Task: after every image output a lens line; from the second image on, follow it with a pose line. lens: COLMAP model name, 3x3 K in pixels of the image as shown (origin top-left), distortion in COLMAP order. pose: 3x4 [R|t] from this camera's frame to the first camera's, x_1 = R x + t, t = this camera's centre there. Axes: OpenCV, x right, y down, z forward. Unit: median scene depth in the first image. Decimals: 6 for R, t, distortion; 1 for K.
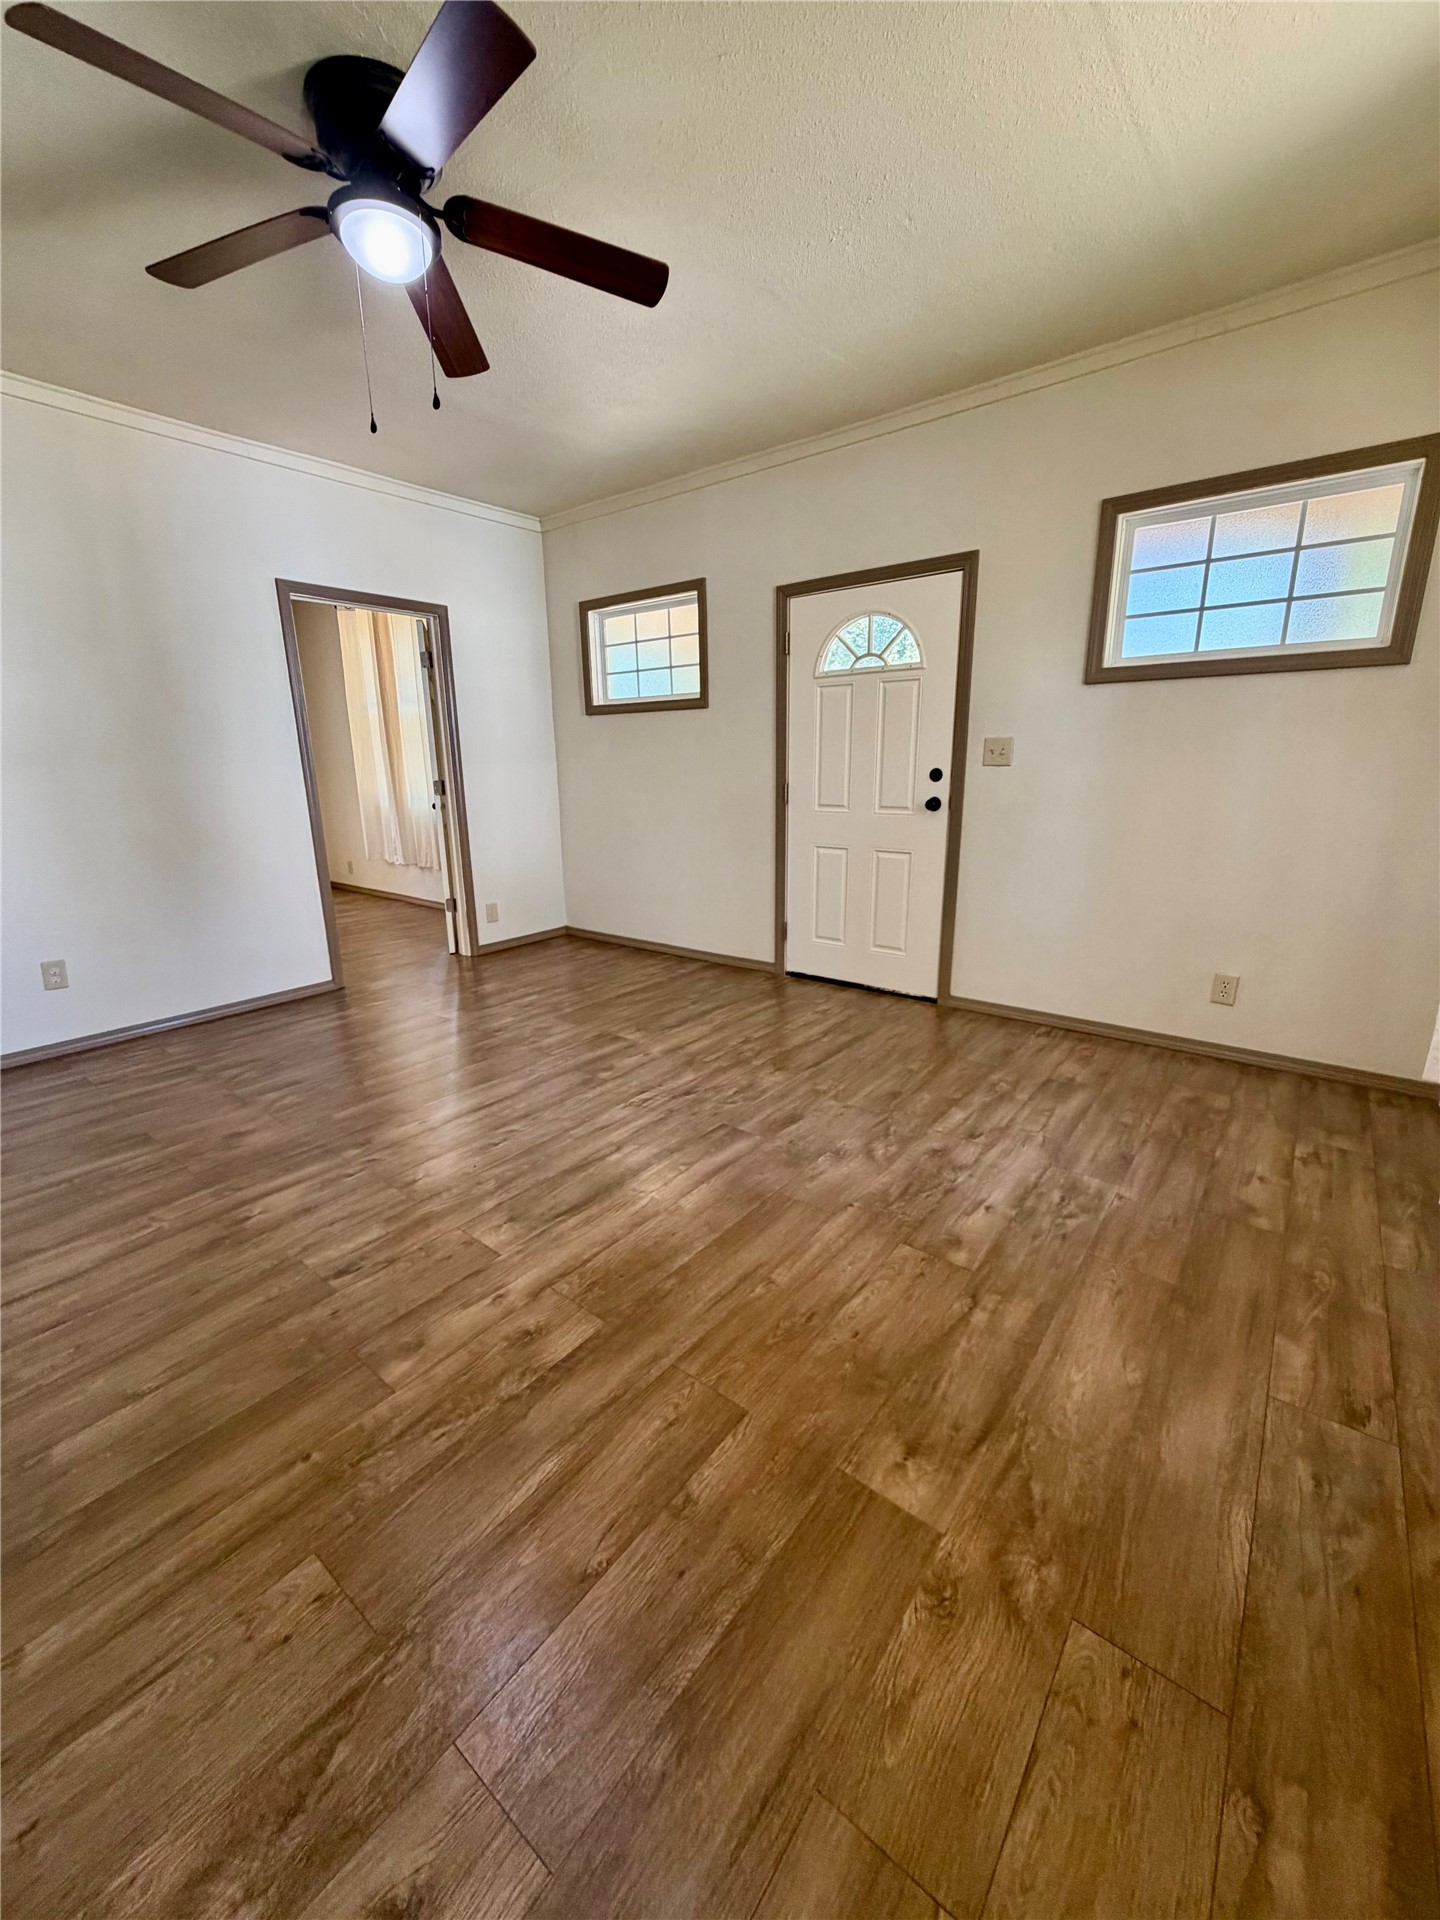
lens RADIAL K [[761.1, 0, 728.8], [0, 761.1, 951.6], [0, 0, 1]] dist [0.000514, -0.000218]
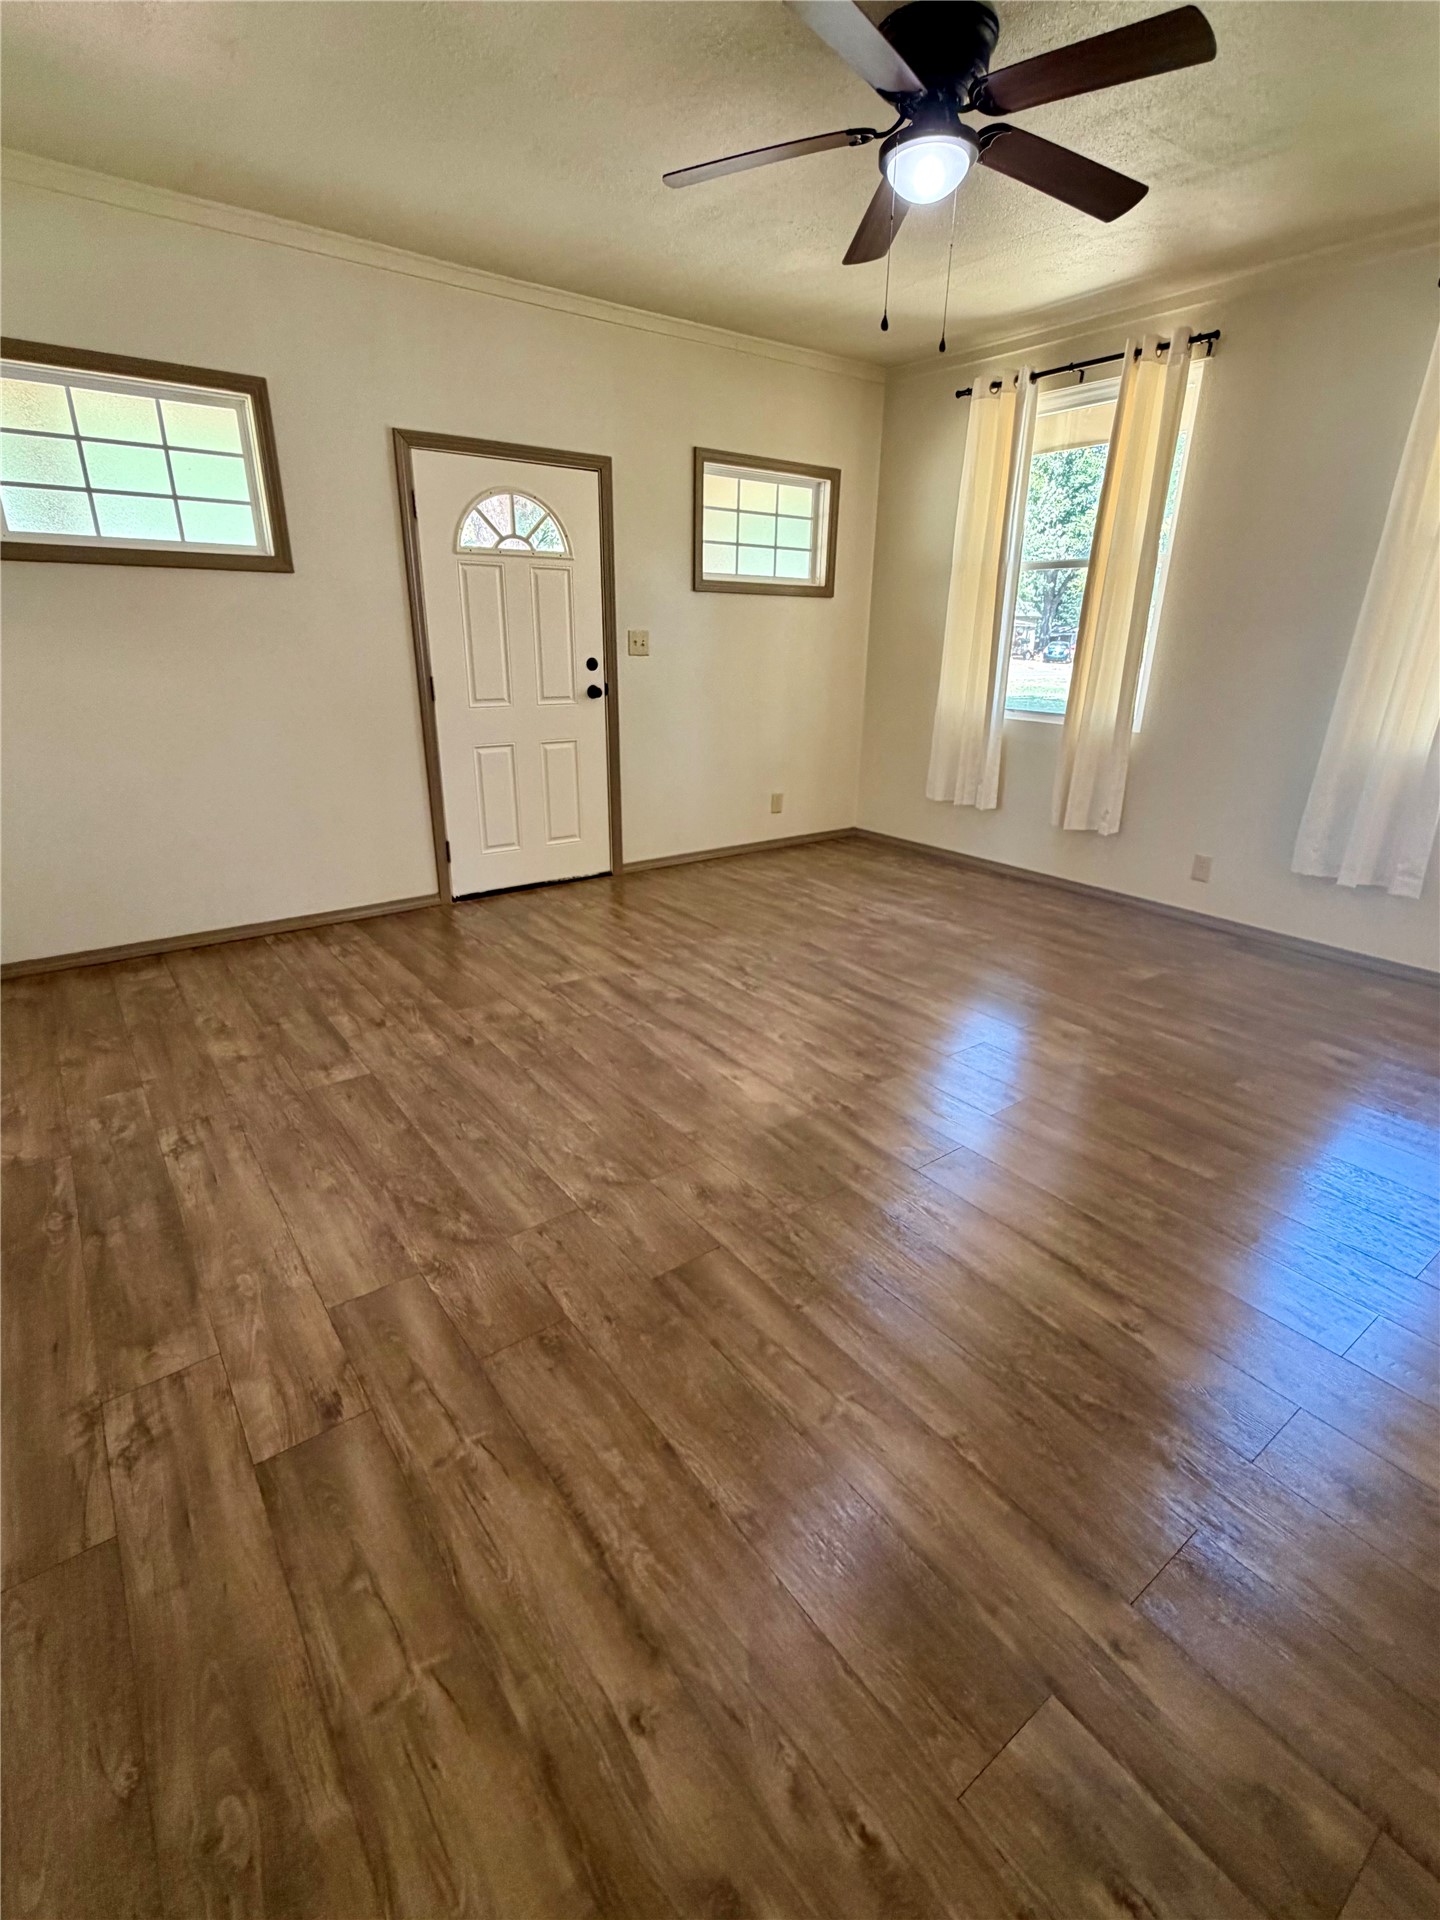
lens RADIAL K [[890.6, 0, 713.1], [0, 890.6, 953.9], [0, 0, 1]] dist [-0.001626, 0.001307]
pose [[0.267516, -0.318081, 0.909538, -1.026589], [0.218661, 0.939355, 0.264195, -0.152716], [-0.938415, 0.128204, 0.320844, 0.523742]]
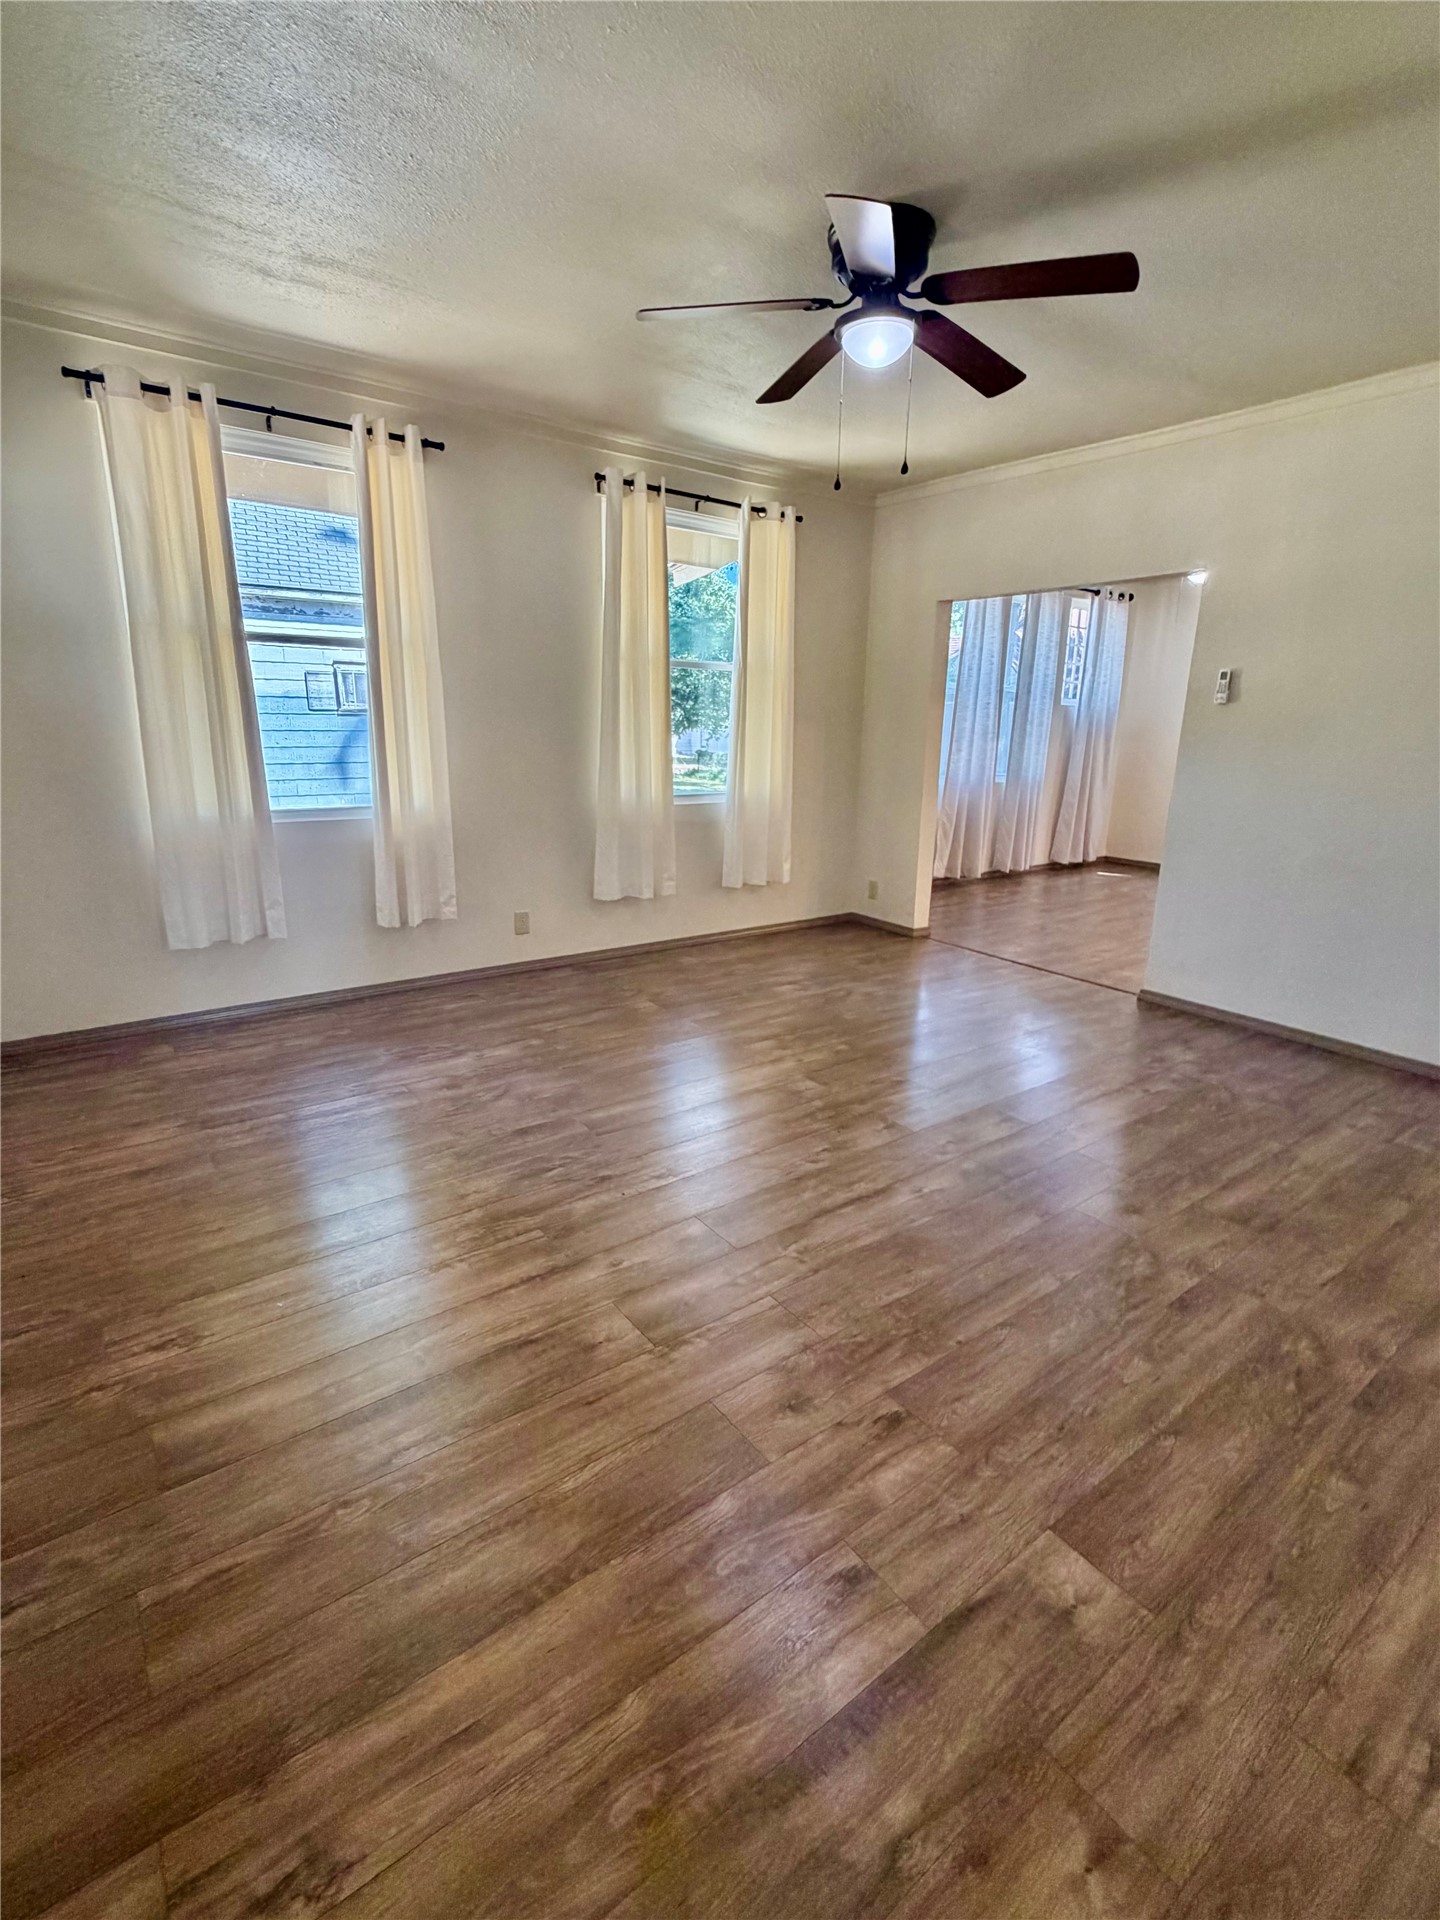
lens RADIAL K [[890.6, 0, 726.3], [0, 890.6, 955.6], [0, 0, 1]] dist [-0.001626, 0.001307]
pose [[-0.964530, -0.074358, 0.253285, -0.334726], [0.057339, 0.877582, 0.475985, -0.387717], [-0.257672, 0.473625, -0.842191, 1.384168]]
